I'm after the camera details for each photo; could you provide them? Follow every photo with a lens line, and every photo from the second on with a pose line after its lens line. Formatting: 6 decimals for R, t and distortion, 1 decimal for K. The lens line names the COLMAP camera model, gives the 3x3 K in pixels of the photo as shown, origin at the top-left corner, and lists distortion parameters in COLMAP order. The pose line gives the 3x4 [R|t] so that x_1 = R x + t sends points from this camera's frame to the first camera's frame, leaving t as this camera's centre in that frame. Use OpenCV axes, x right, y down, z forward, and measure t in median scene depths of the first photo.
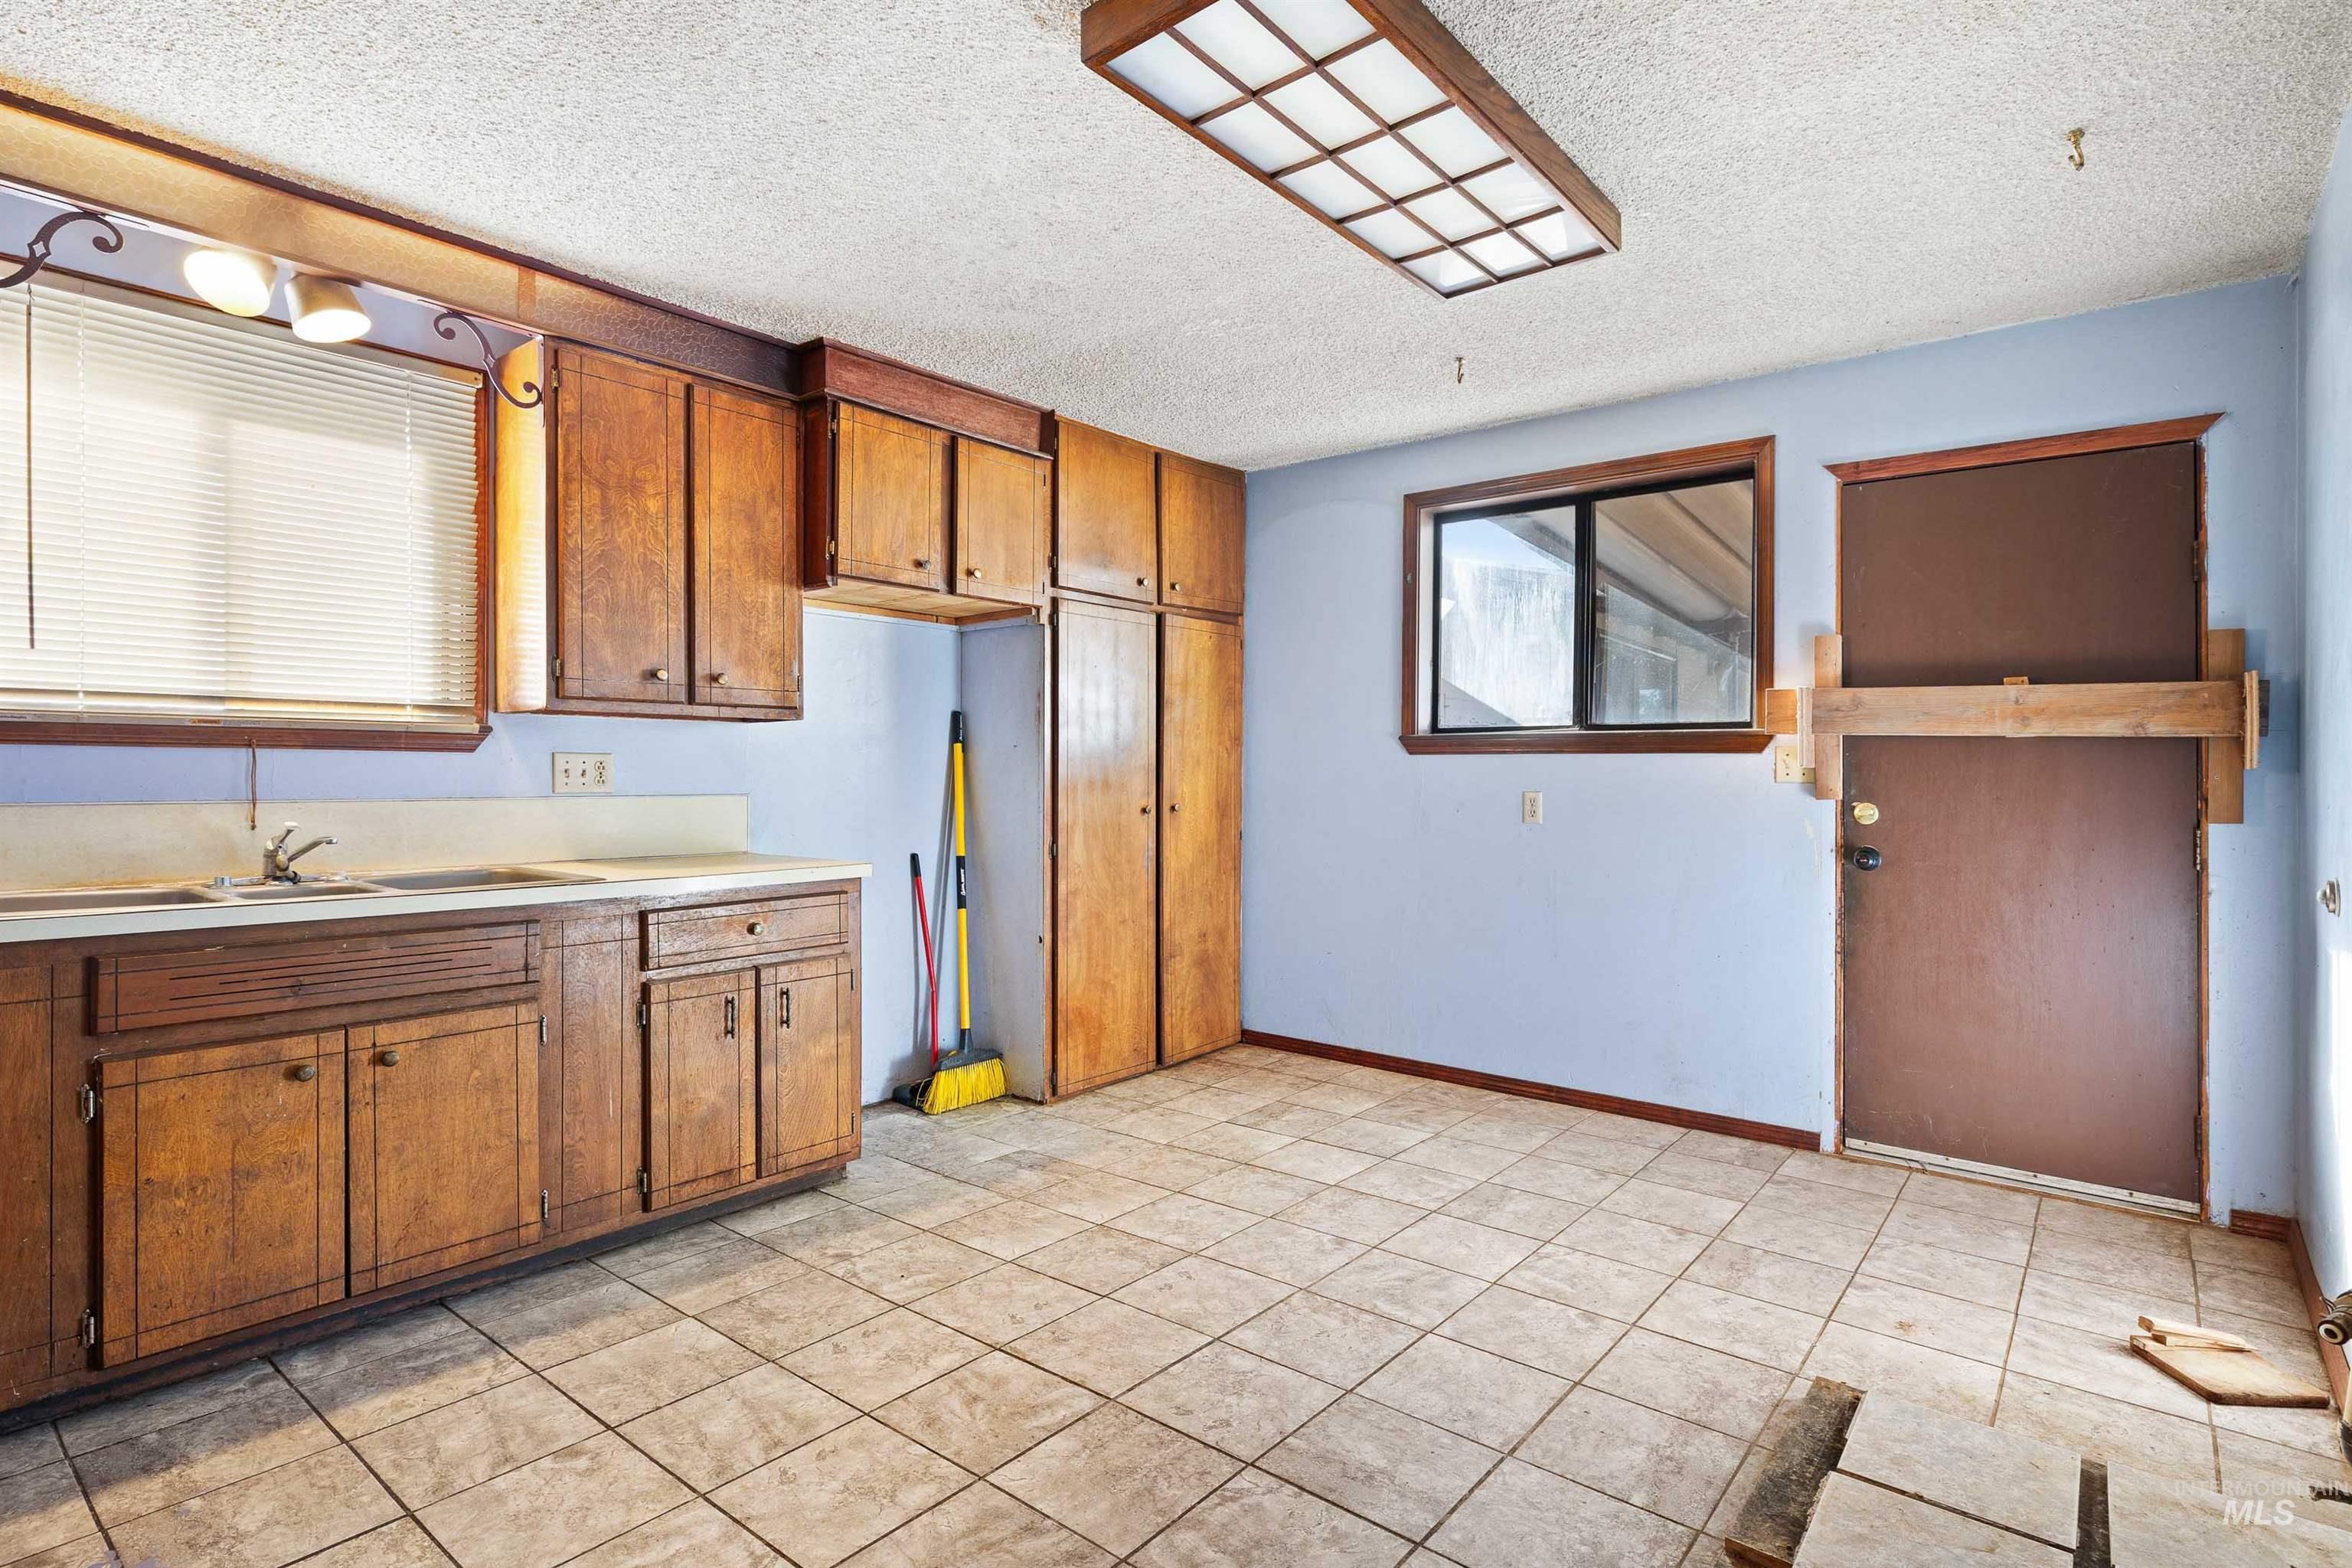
lens RADIAL K [[1185.0, 0, 1176.2], [0, 1185.0, 781.3], [0, 0, 1]] dist [0.001311, 0.000417]
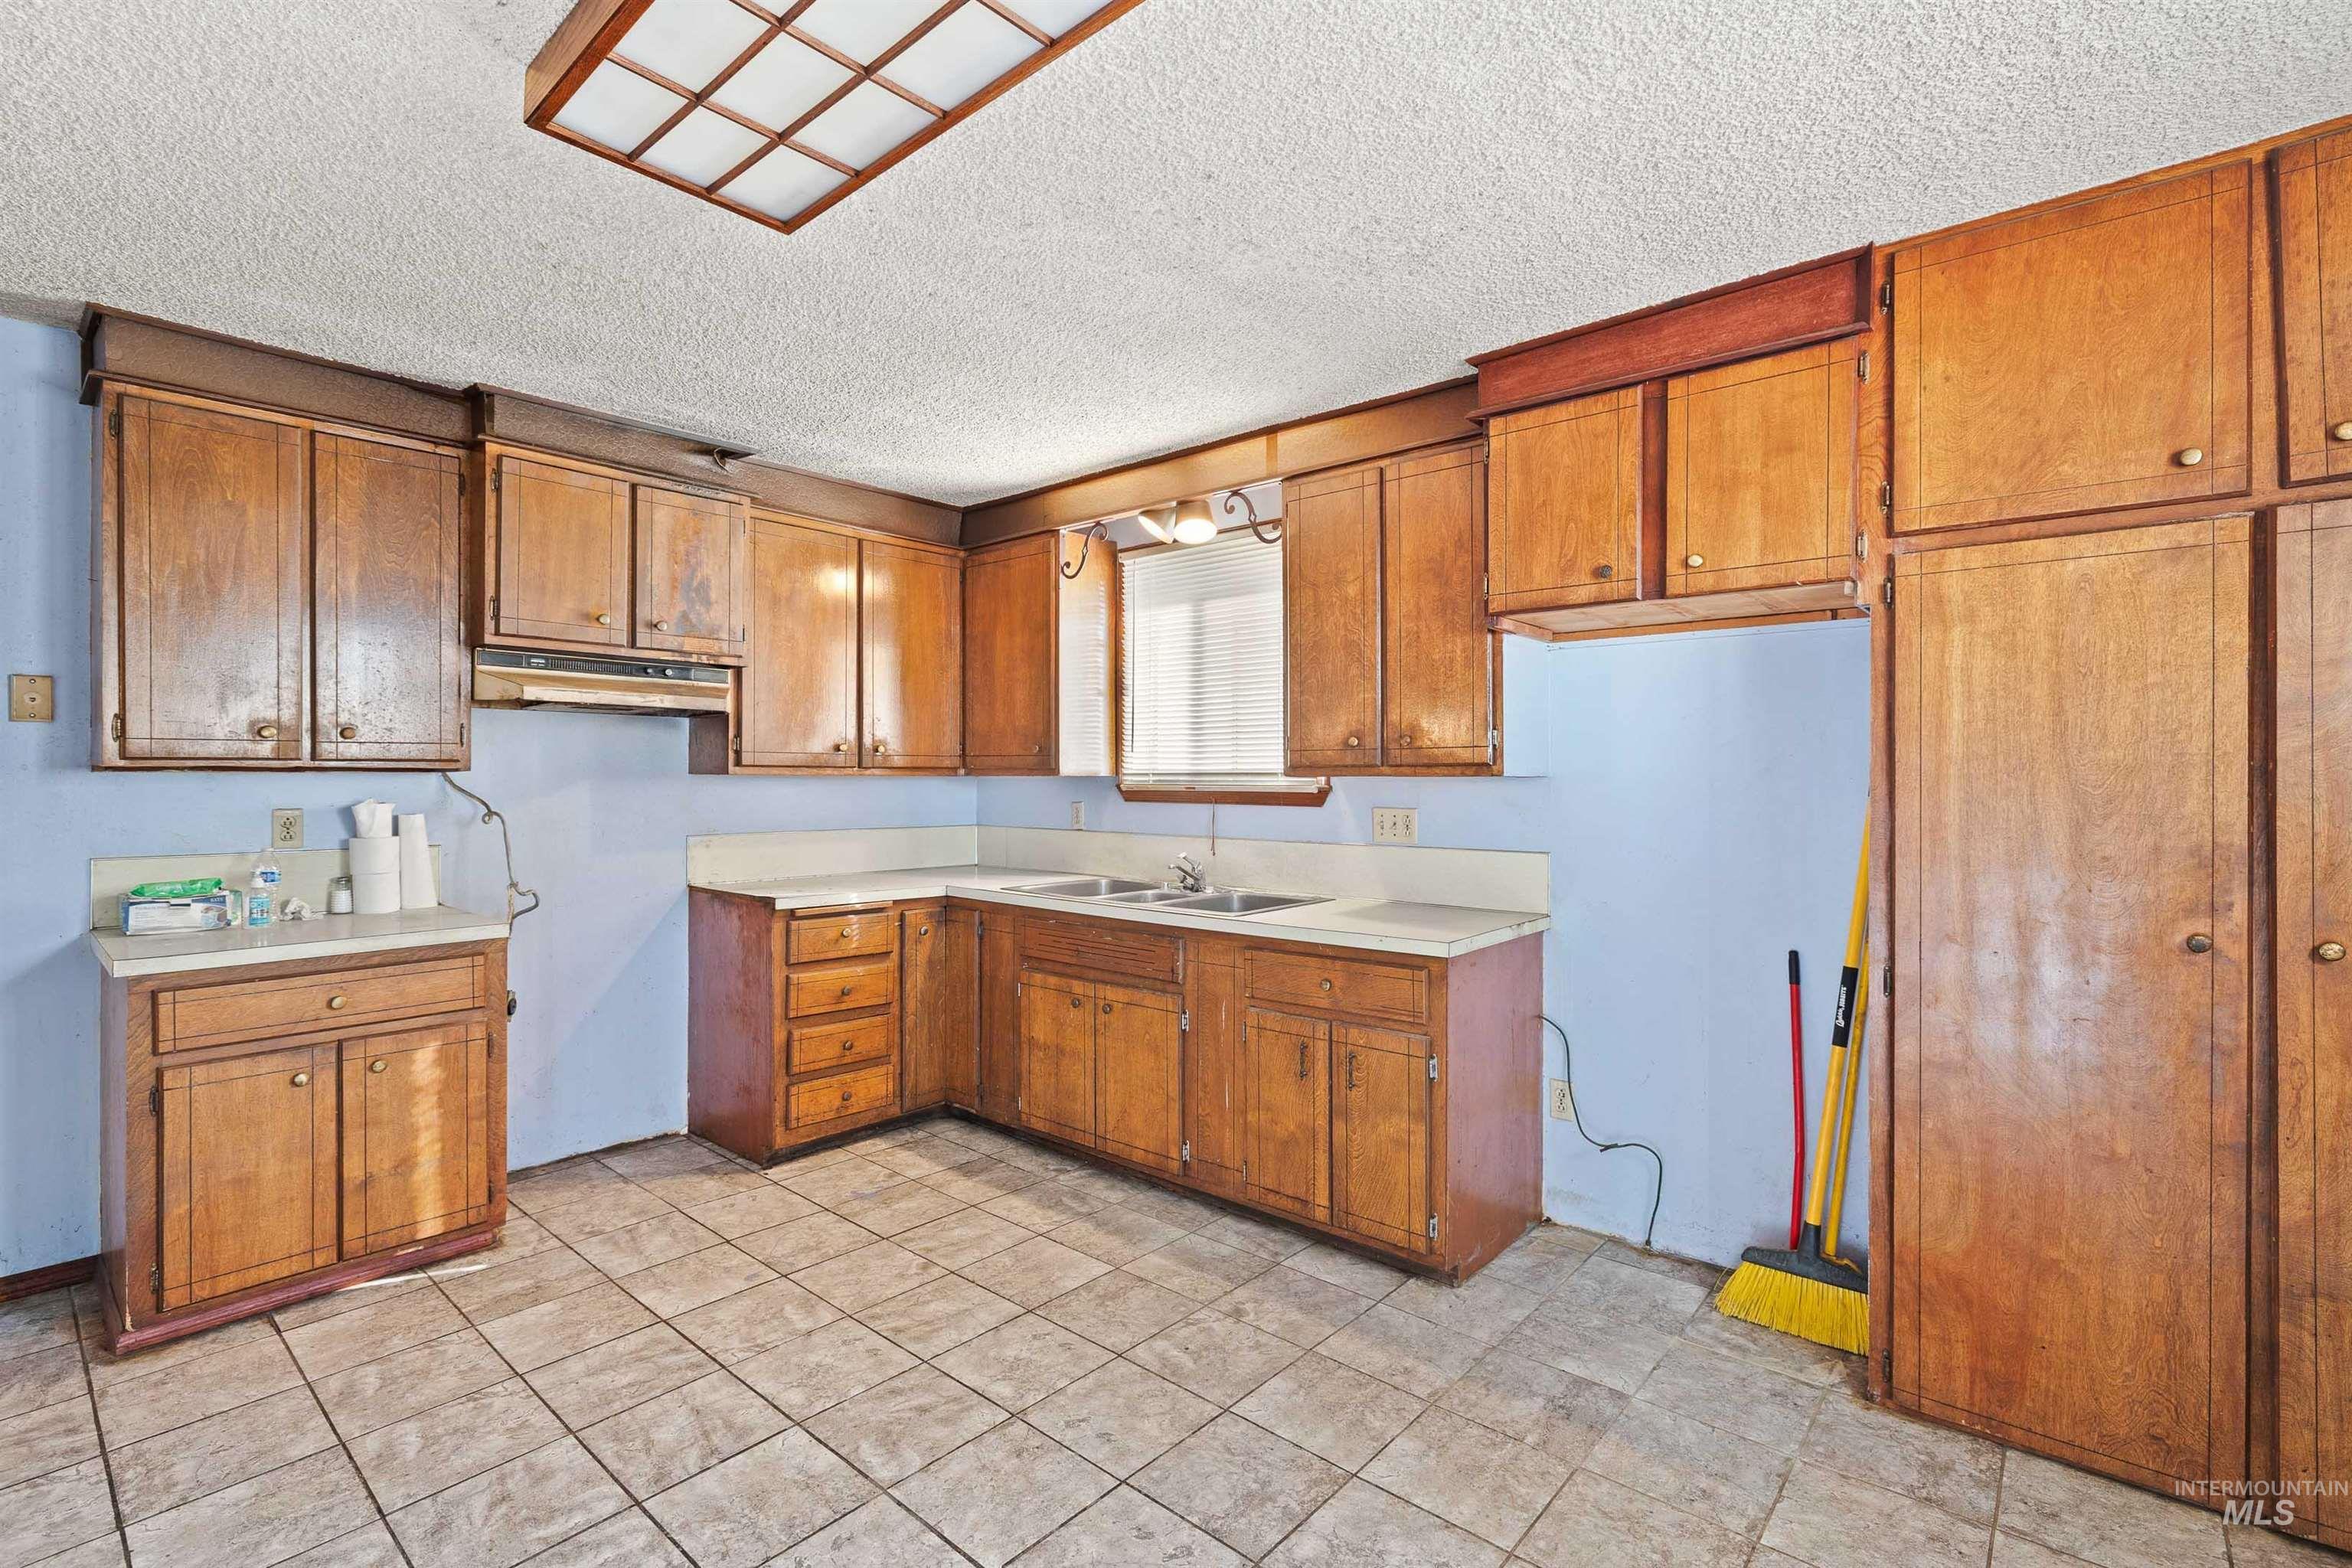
lens RADIAL K [[1068.6, 0, 1176.3], [0, 1068.6, 778.1], [0, 0, 1]] dist [-0.001990, -0.000138]
pose [[-0.028912, 0.006076, -0.999564, 0.621383], [0.000752, 0.999981, 0.006056, -0.067513], [0.999582, -0.000577, -0.028916, 0.937778]]
